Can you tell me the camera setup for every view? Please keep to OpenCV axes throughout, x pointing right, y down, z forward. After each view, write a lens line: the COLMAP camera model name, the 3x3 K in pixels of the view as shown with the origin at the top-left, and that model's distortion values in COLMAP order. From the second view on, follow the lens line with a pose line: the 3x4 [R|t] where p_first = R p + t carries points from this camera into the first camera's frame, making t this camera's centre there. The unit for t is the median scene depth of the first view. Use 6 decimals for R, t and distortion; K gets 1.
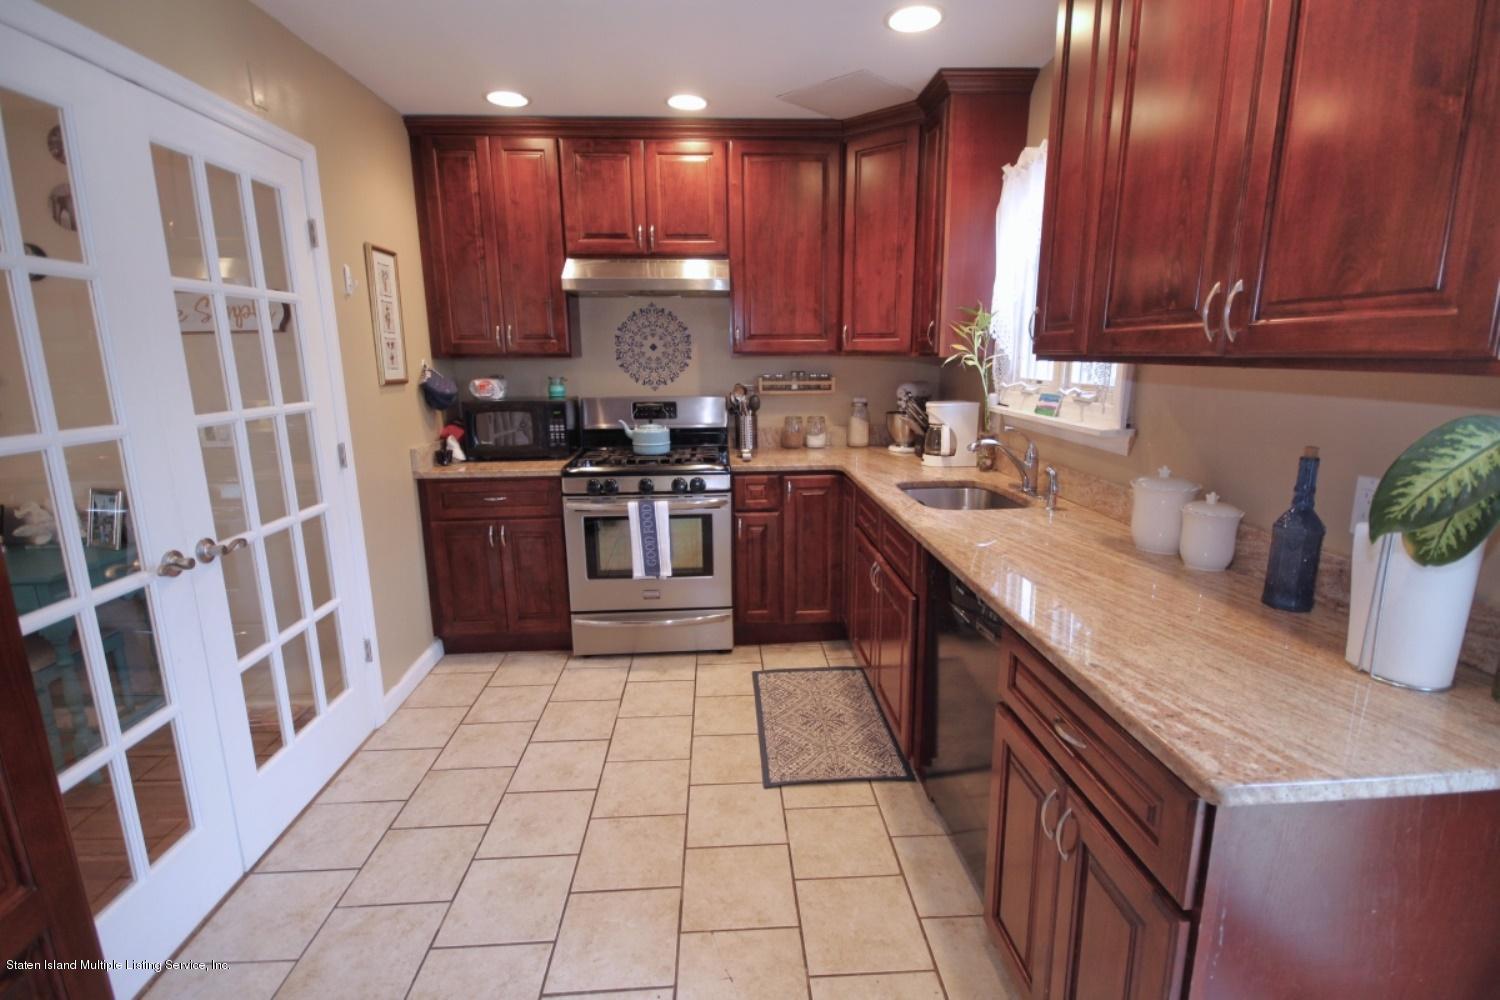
lens RADIAL K [[704.0, 0, 754.0], [0, 704.0, 498.4], [0, 0, 1]] dist [0.006719, -0.002972]
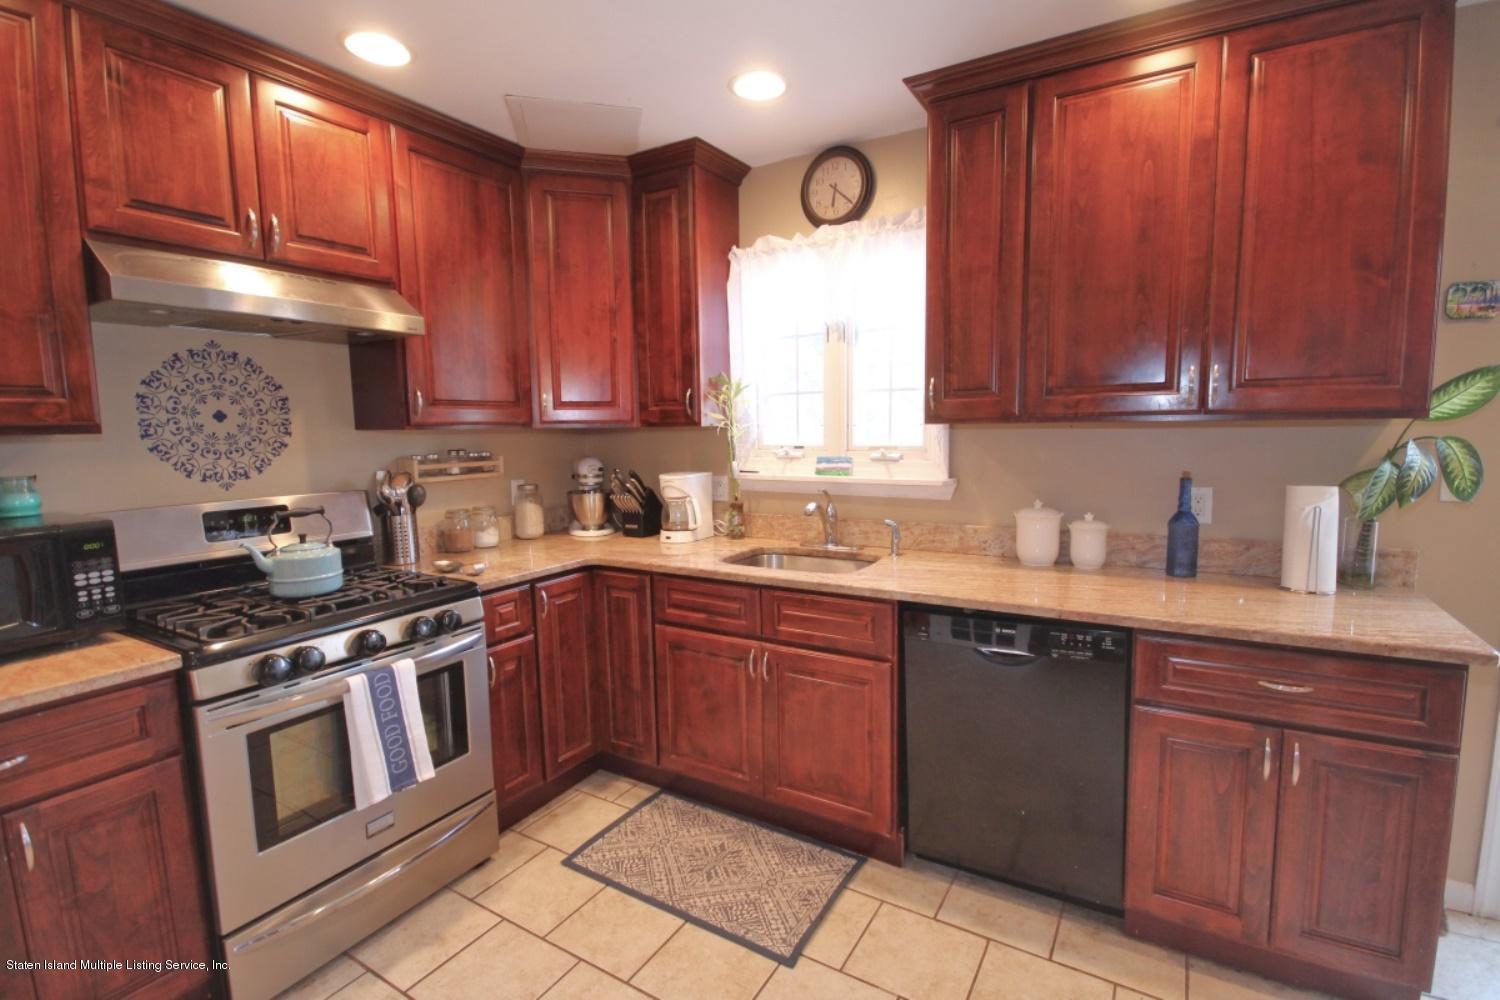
lens RADIAL K [[704.0, 0, 754.3], [0, 704.0, 498.2], [0, 0, 1]] dist [0.006719, -0.002972]
pose [[0.557880, -0.086698, 0.825381, -0.436364], [0.181173, 0.983264, -0.019174, -0.064803], [-0.809905, 0.160233, 0.564251, 0.369228]]
